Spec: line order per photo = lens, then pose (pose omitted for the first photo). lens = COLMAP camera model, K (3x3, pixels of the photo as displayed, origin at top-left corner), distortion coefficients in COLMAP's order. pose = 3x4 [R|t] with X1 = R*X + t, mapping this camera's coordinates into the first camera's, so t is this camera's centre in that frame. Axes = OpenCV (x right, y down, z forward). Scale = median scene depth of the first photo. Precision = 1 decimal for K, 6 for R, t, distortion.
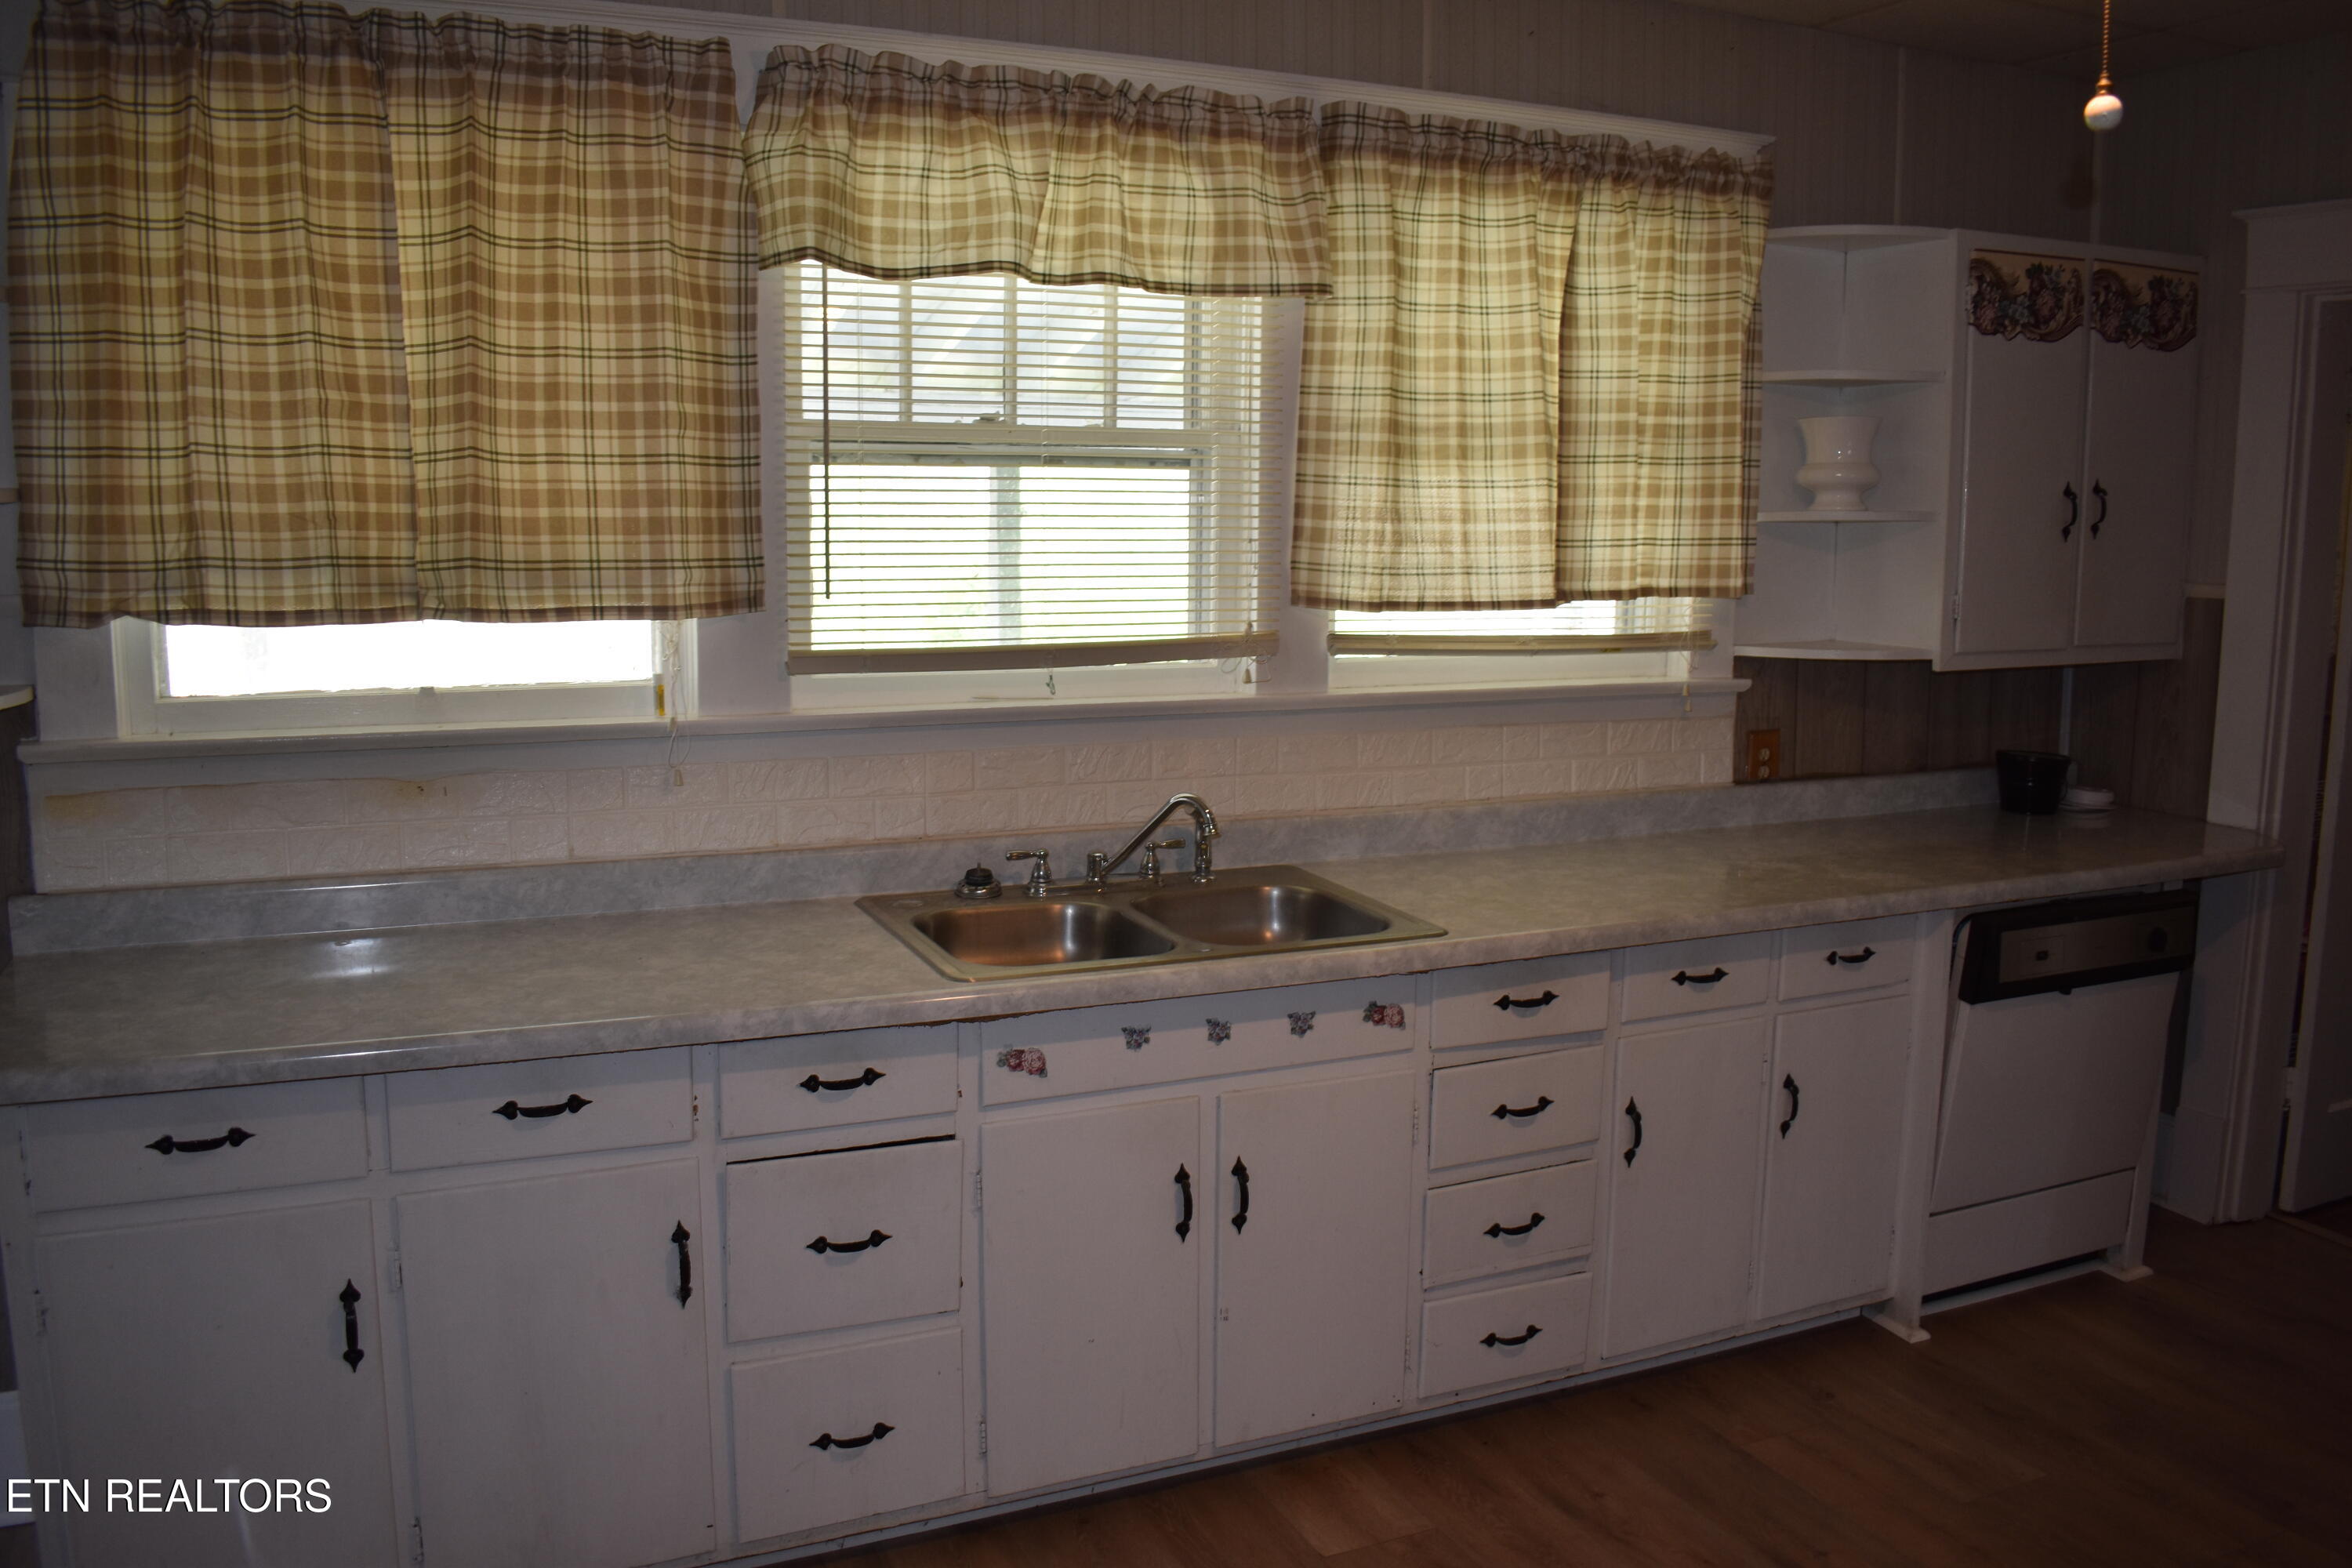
lens RADIAL K [[1928.8, 0, 1176.0], [0, 1928.8, 784.0], [0, 0, 1]] dist [-0.106950, 0.135555]
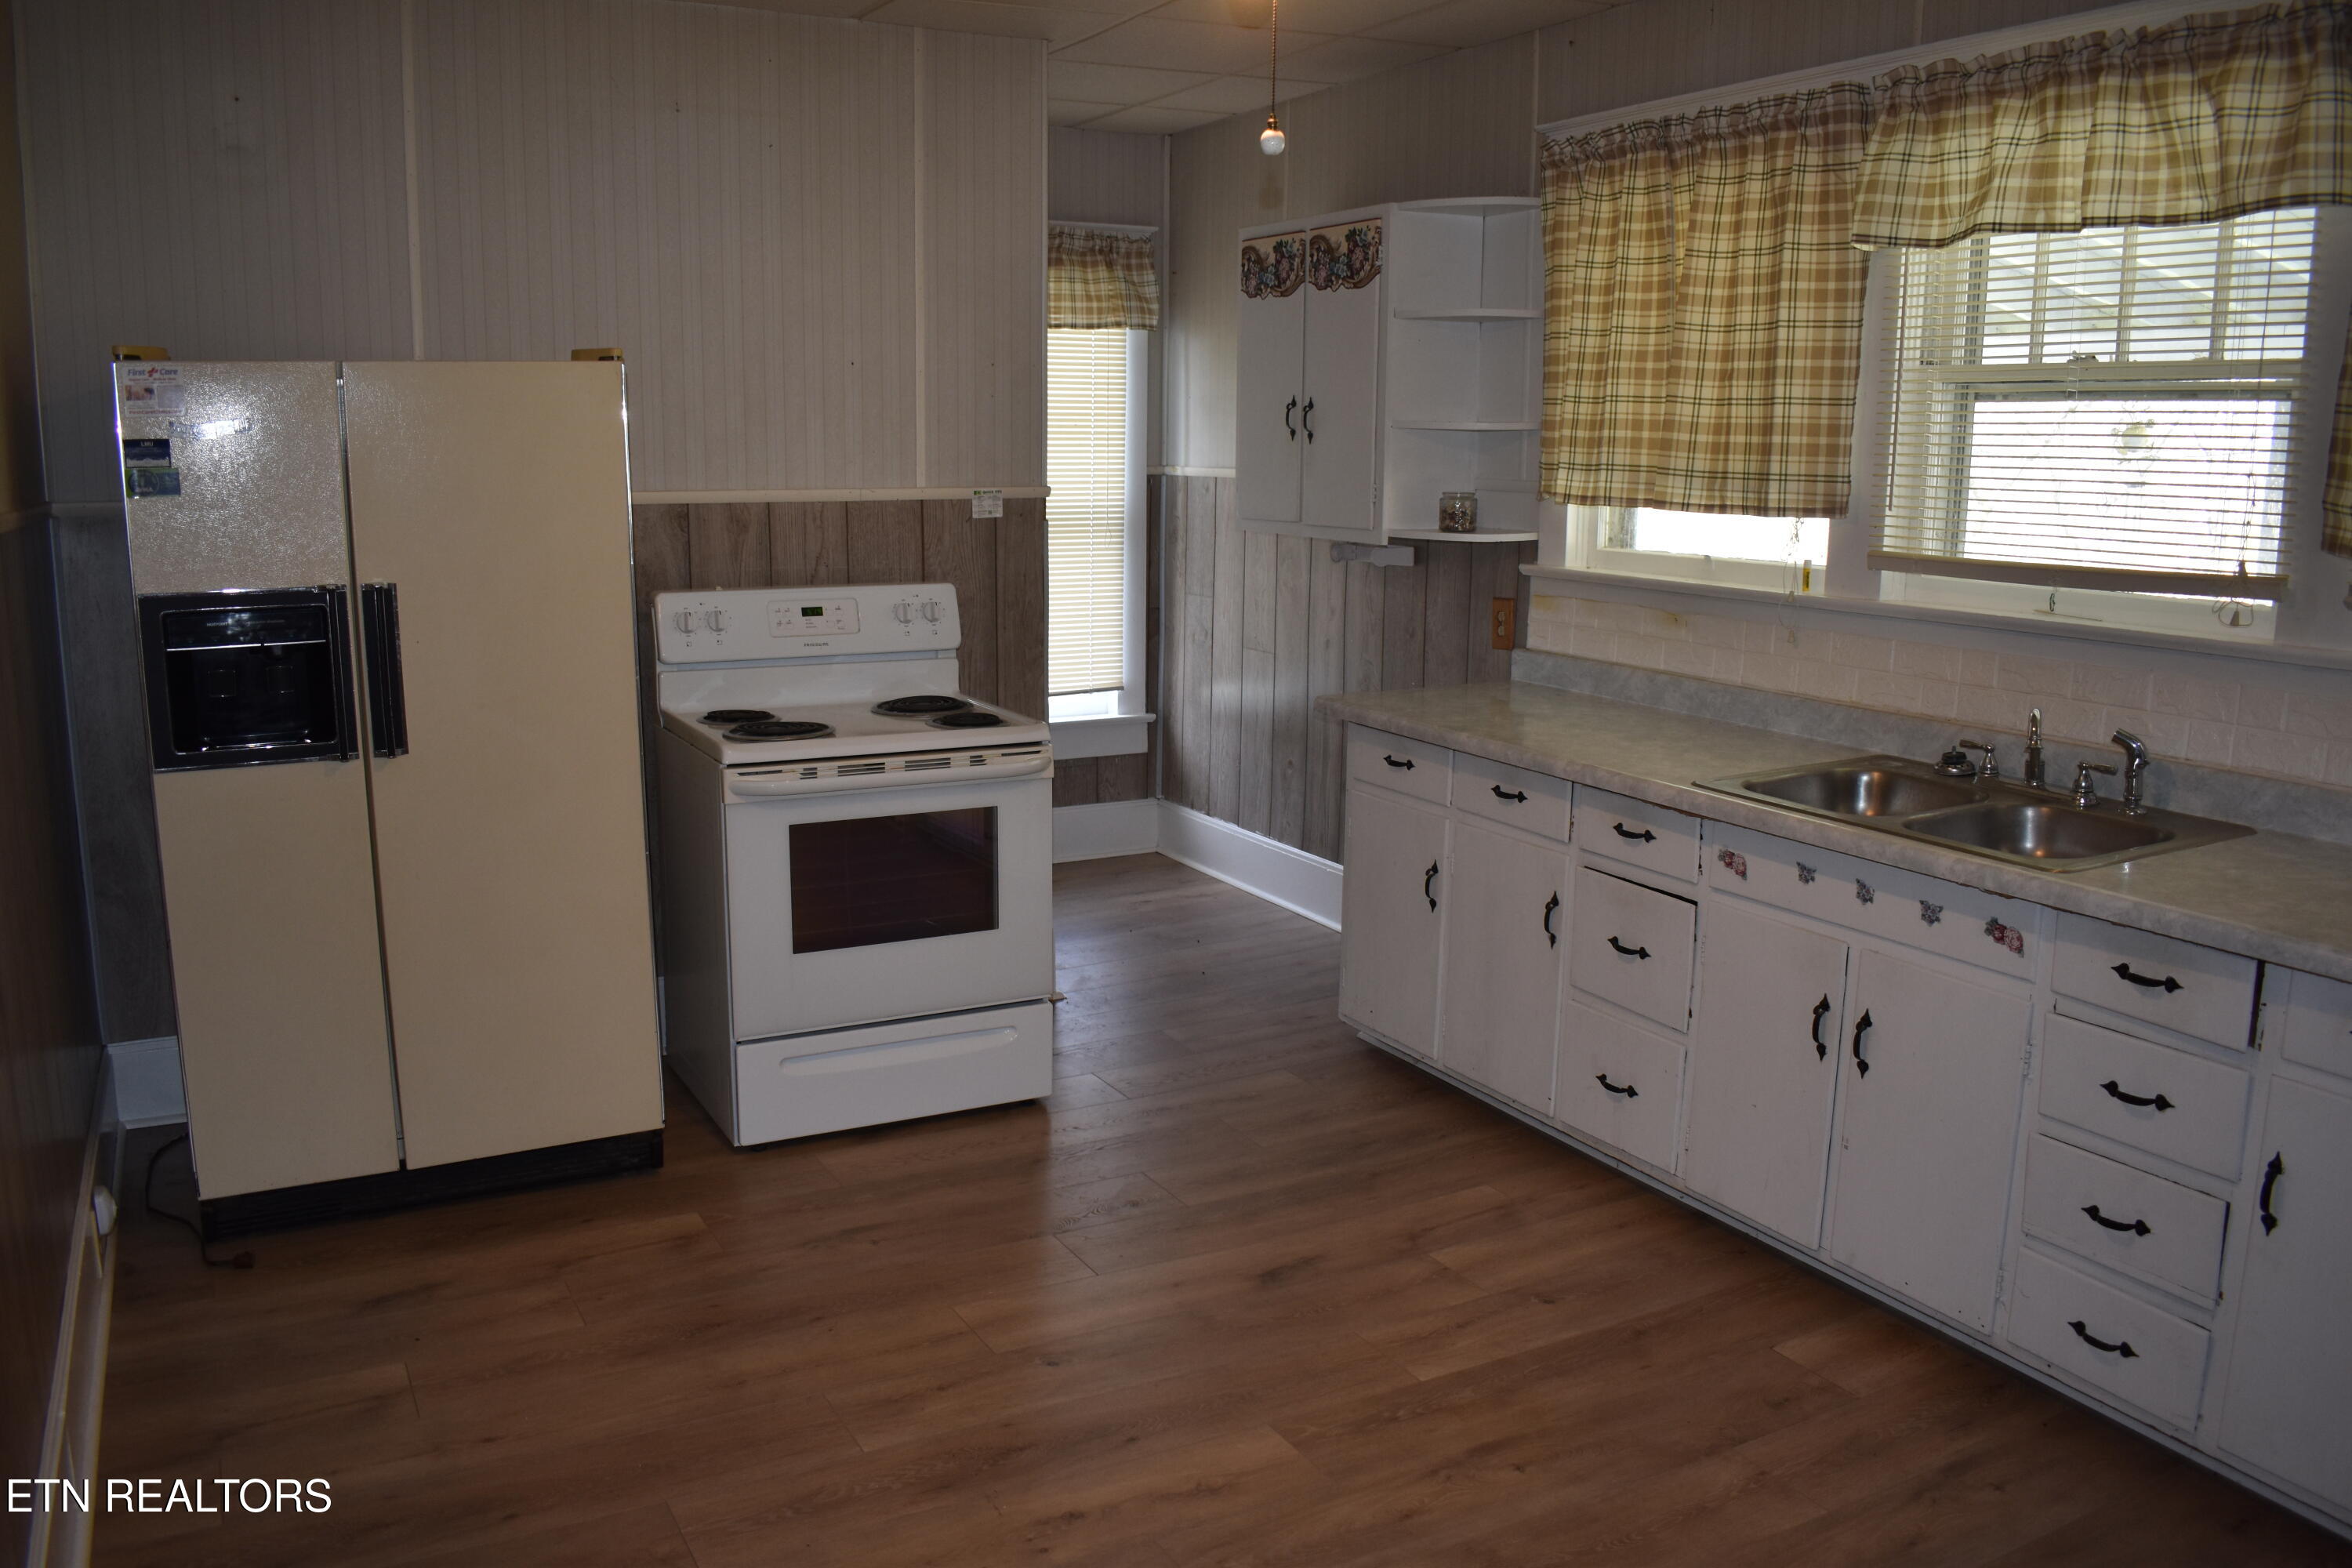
lens RADIAL K [[1853.2, 0, 1176.0], [0, 1853.2, 784.0], [0, 0, 1]] dist [-0.003202, -0.073909]
pose [[0.057271, 0.177634, -0.982429, 1.060310], [-0.151192, 0.974237, 0.167339, -0.056758], [0.986844, 0.138951, 0.082652, 0.489525]]
